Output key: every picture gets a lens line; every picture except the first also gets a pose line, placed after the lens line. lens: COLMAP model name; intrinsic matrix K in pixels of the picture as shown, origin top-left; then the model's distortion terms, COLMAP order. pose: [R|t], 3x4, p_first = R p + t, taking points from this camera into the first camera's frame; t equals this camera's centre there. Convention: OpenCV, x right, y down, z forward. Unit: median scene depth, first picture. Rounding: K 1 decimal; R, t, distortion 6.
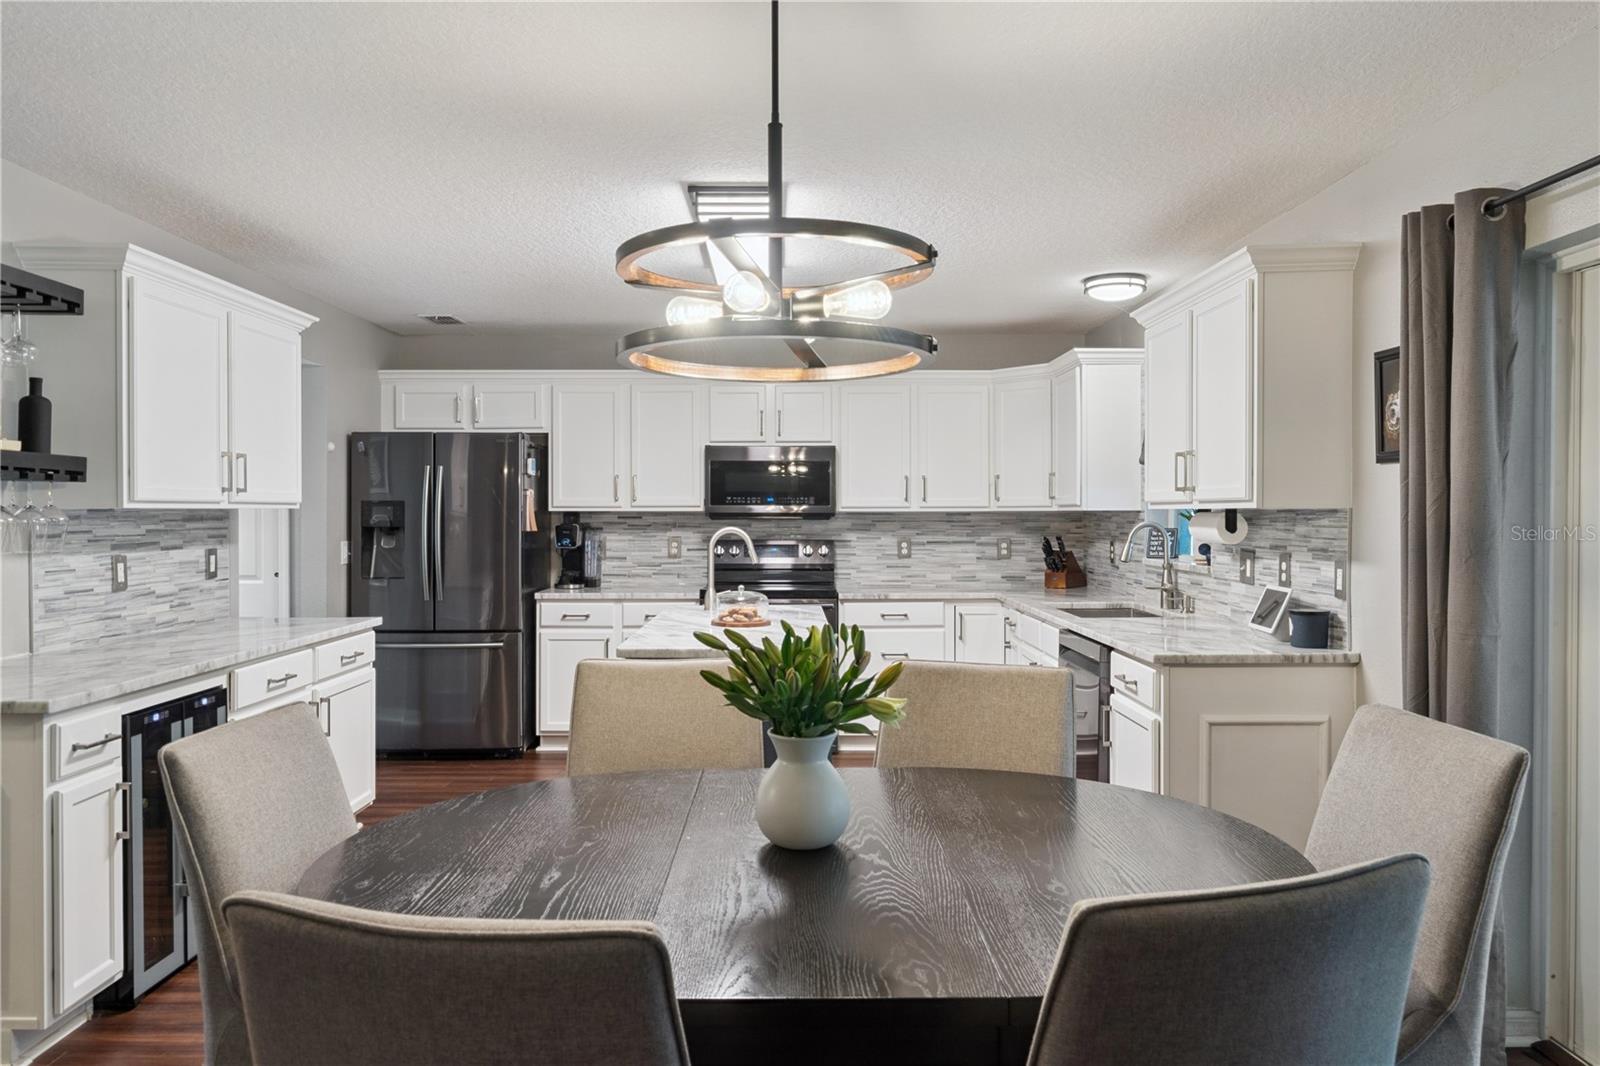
lens RADIAL K [[1106.3, 0, 796.4], [0, 1106.3, 521.3], [0, 0, 1]] dist [0.004956, 0.003901]
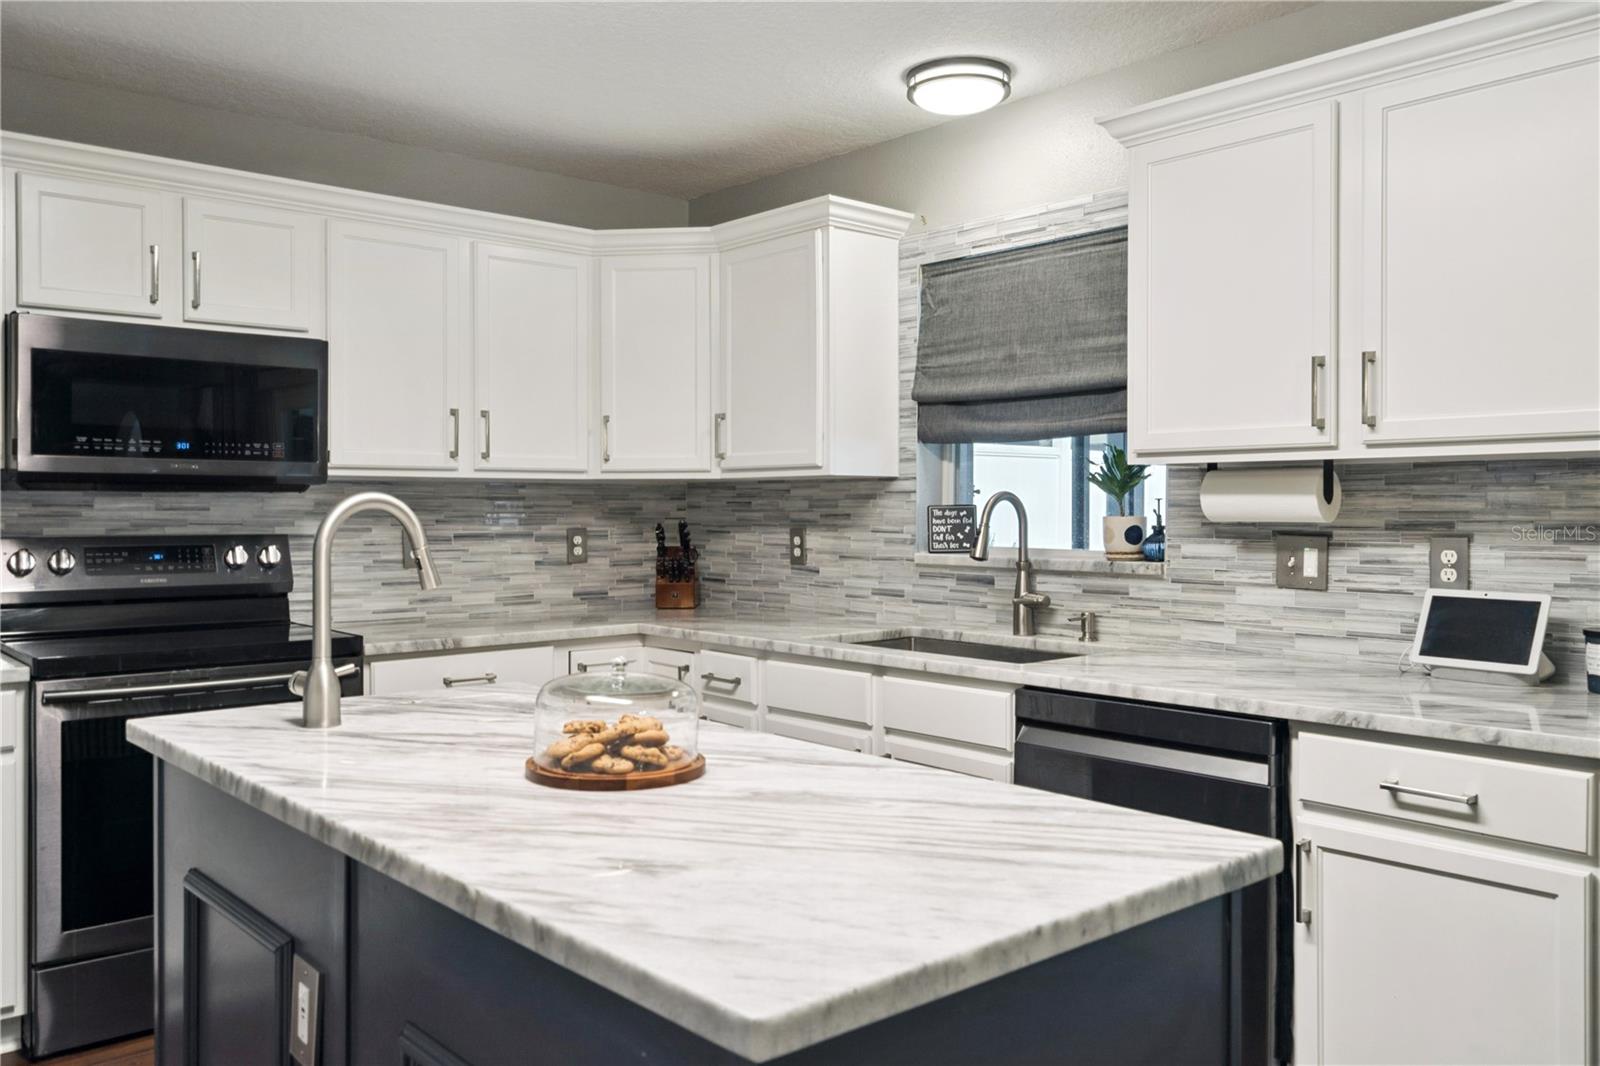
lens RADIAL K [[1269.4, 0, 789.6], [0, 1269.4, 518.0], [0, 0, 1]] dist [0.006973, 0.008777]
pose [[0.758852, -0.005264, 0.651242, -0.186029], [0.005313, 0.999984, 0.001892, 0.011015], [-0.651241, 0.002024, 0.758868, 0.477524]]
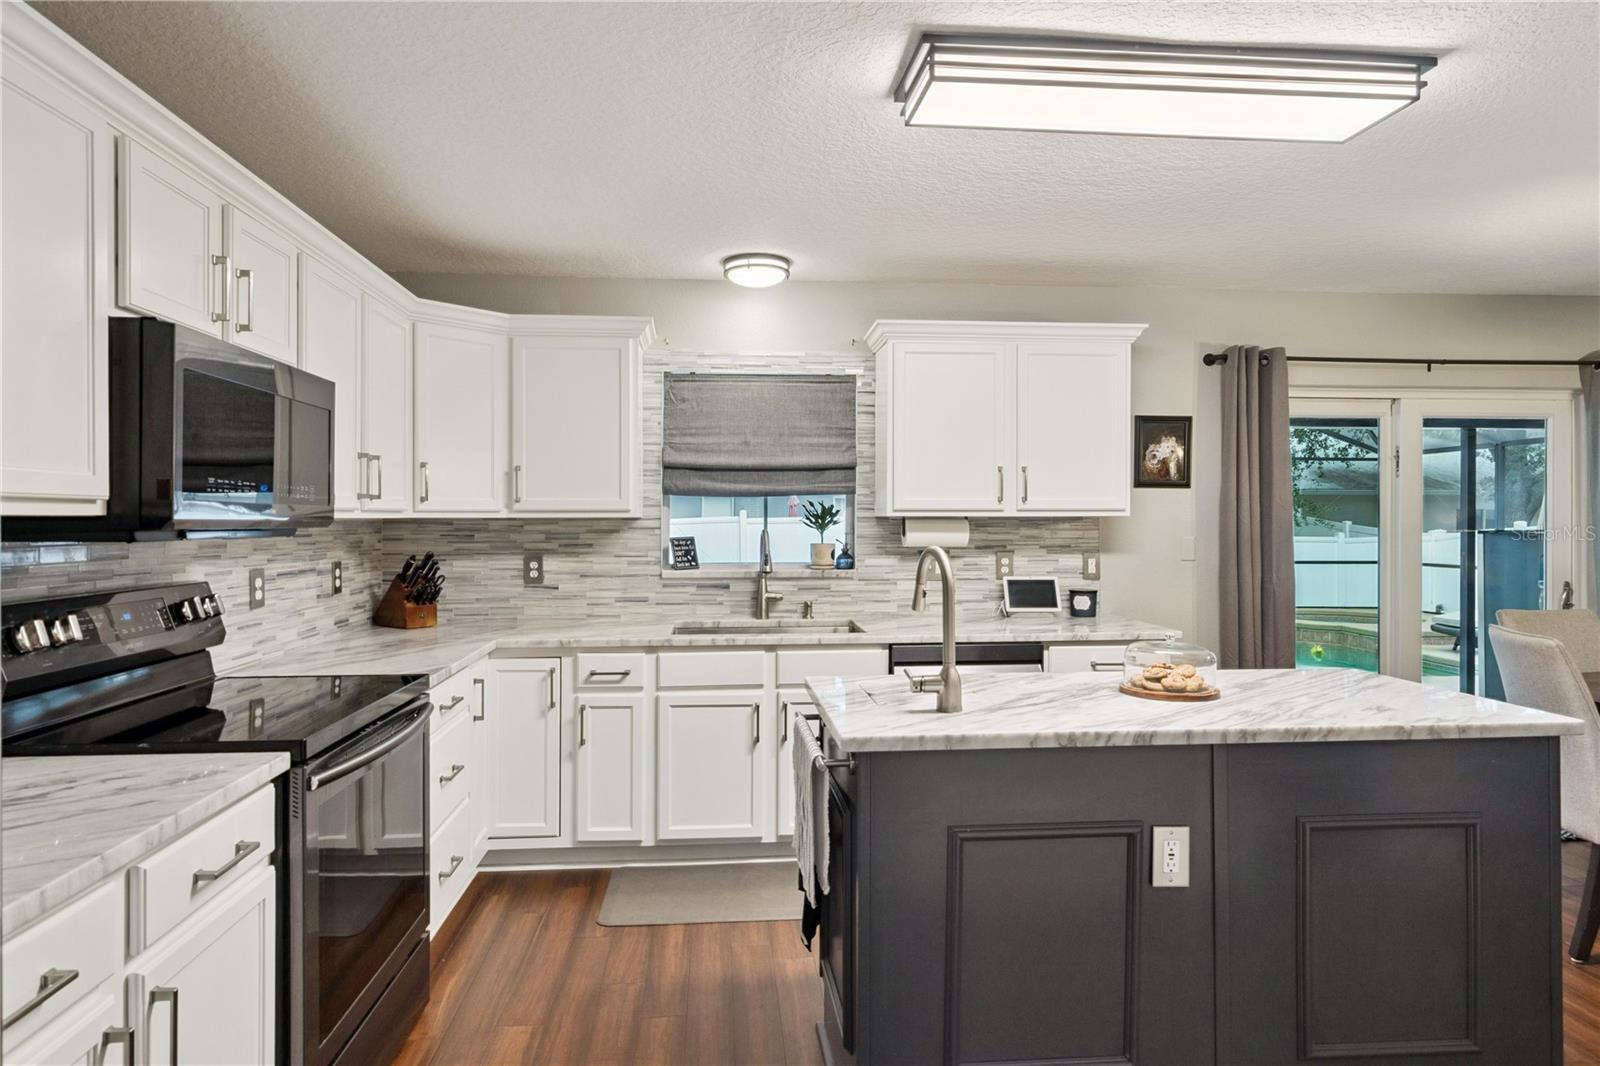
lens RADIAL K [[912.7, 0, 791.2], [0, 912.7, 522.2], [0, 0, 1]] dist [0.003892, 0.003052]
pose [[-0.077504, -0.002079, 0.996990, -0.397556], [0.009523, 0.999951, 0.002826, -0.006542], [-0.996947, 0.009714, -0.077481, 0.891661]]
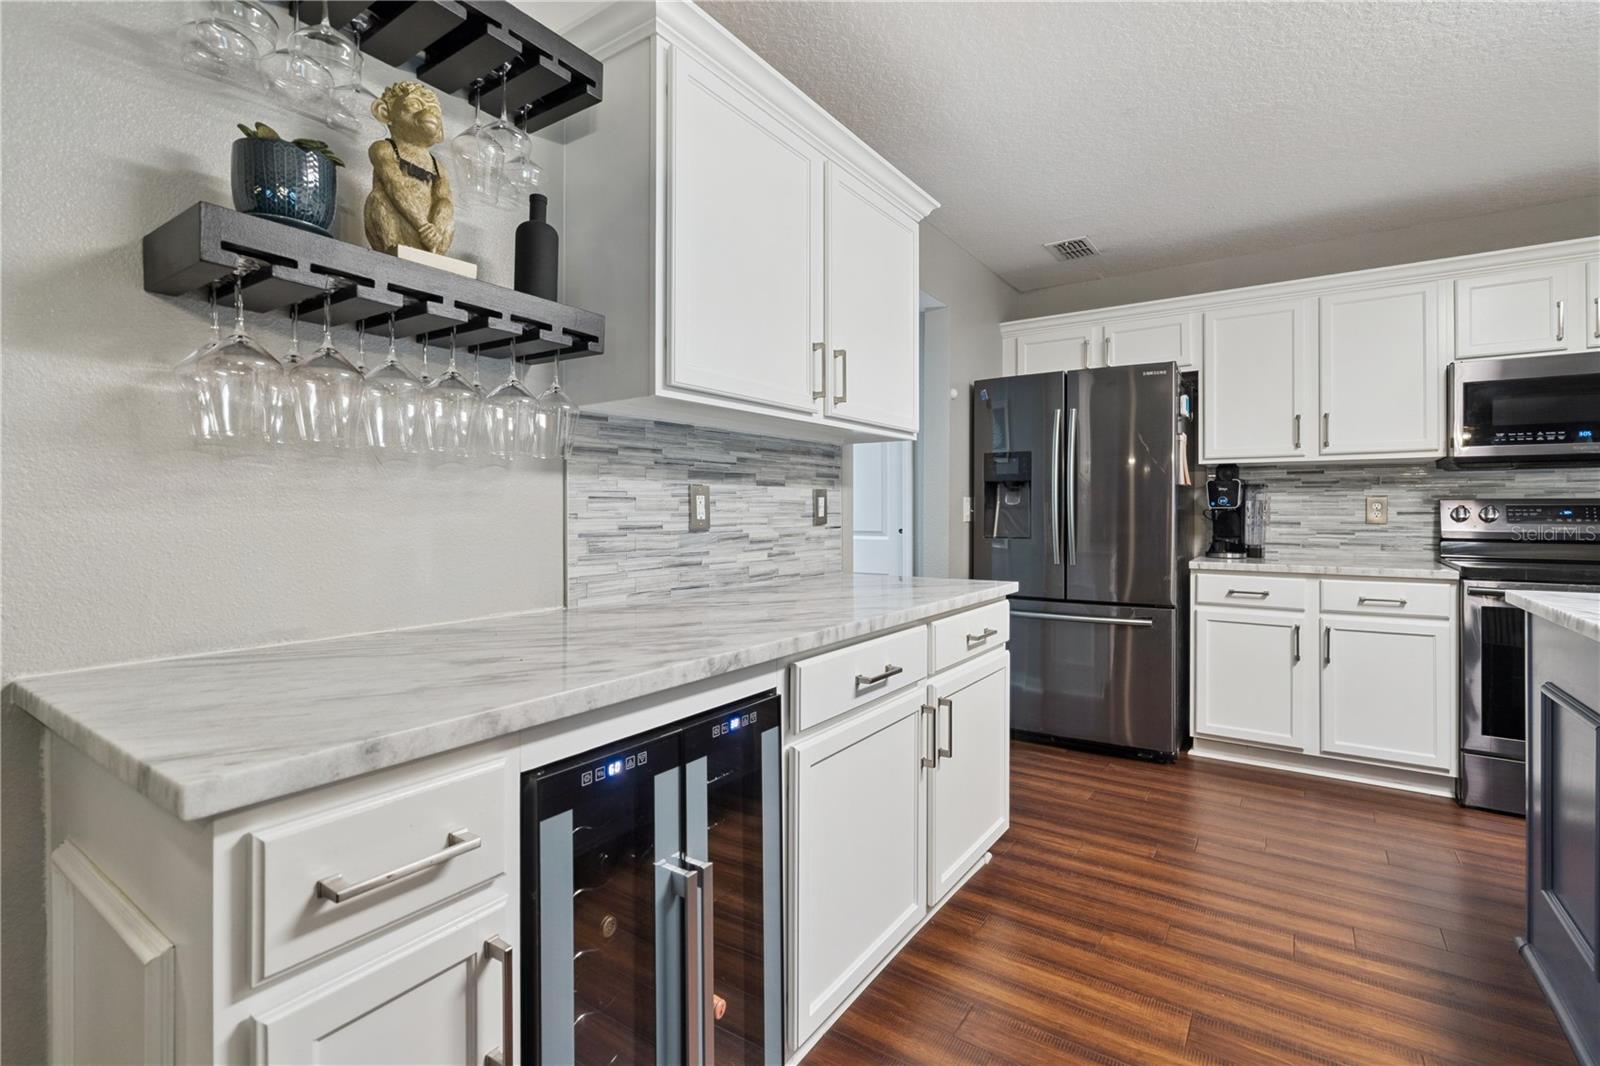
lens RADIAL K [[729.2, 0, 799.5], [0, 729.2, 508.8], [0, 0, 1]] dist [-0.004813, 0.001929]
pose [[0.822558, -0.000928, -0.568681, -0.172773], [-0.006082, 0.999927, -0.010429, 0.034633], [0.568649, 0.012037, 0.822492, 0.409790]]
